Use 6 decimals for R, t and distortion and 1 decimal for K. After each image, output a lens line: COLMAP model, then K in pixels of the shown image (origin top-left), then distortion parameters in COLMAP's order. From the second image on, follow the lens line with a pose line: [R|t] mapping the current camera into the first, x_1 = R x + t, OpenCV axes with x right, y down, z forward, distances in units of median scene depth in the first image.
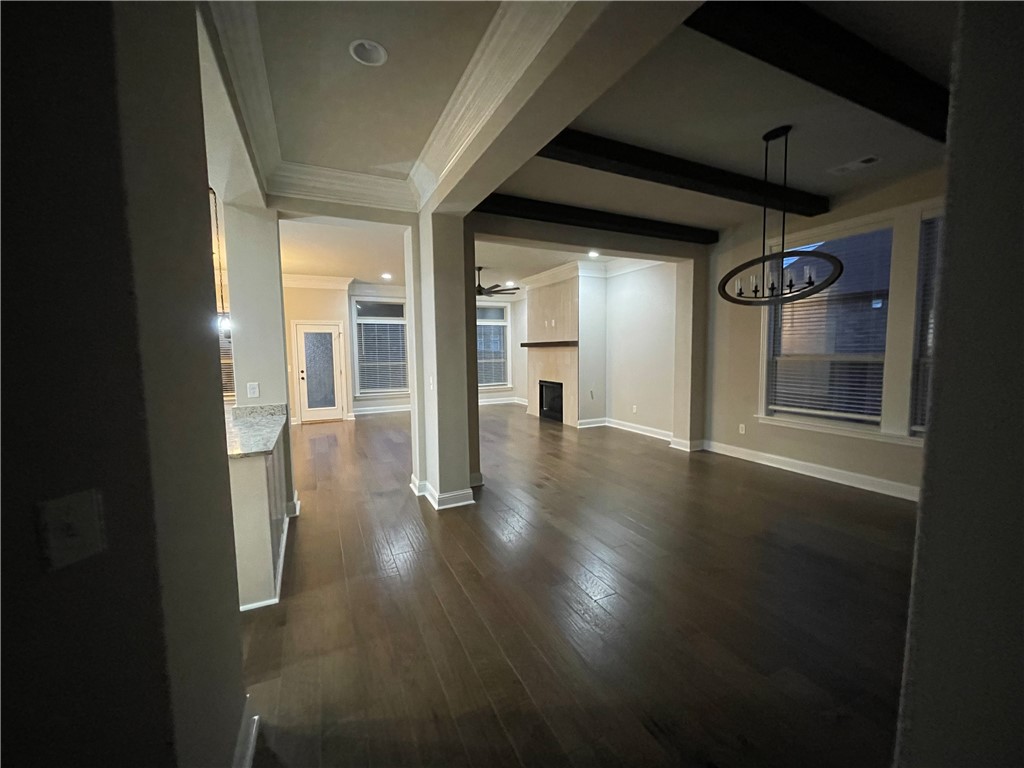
lens RADIAL K [[413.3, 0, 515.2], [0, 413.3, 382.1], [0, 0, 1]] dist [-0.002756, 0.000519]
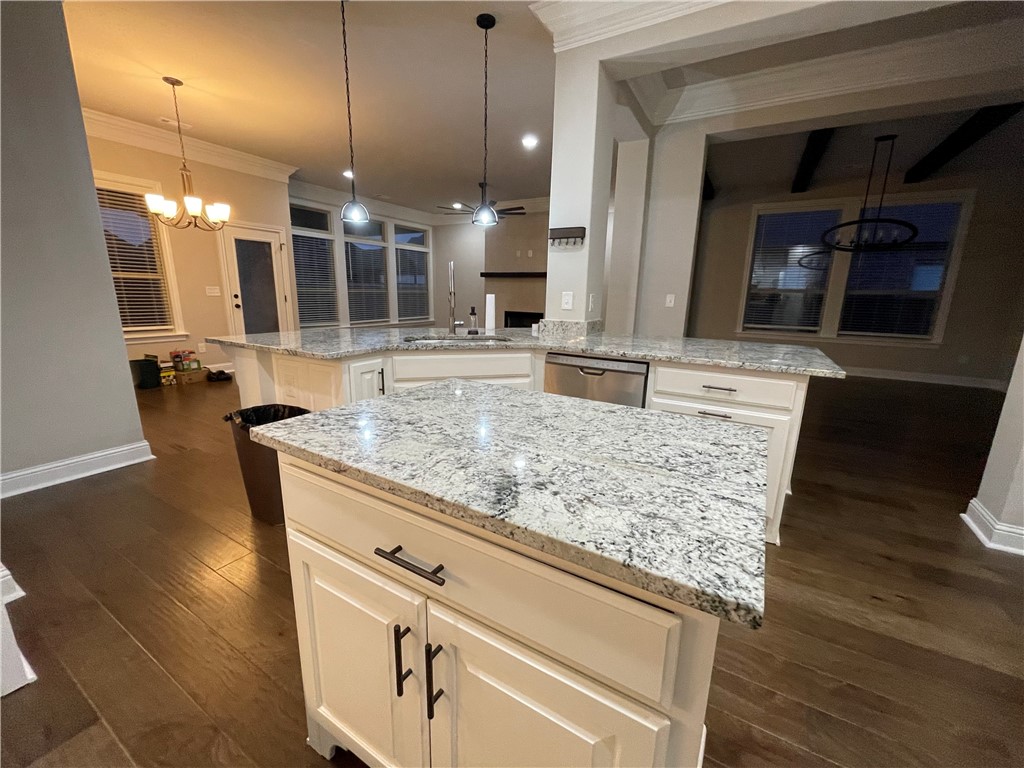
lens RADIAL K [[413.3, 0, 516.9], [0, 413.3, 384.4], [0, 0, 1]] dist [-0.002756, 0.000519]
pose [[0.826541, -0.093914, 0.554987, -0.512777], [0.012739, 0.988851, 0.148361, 0.024018], [-0.562732, -0.115556, 0.818522, 0.141602]]
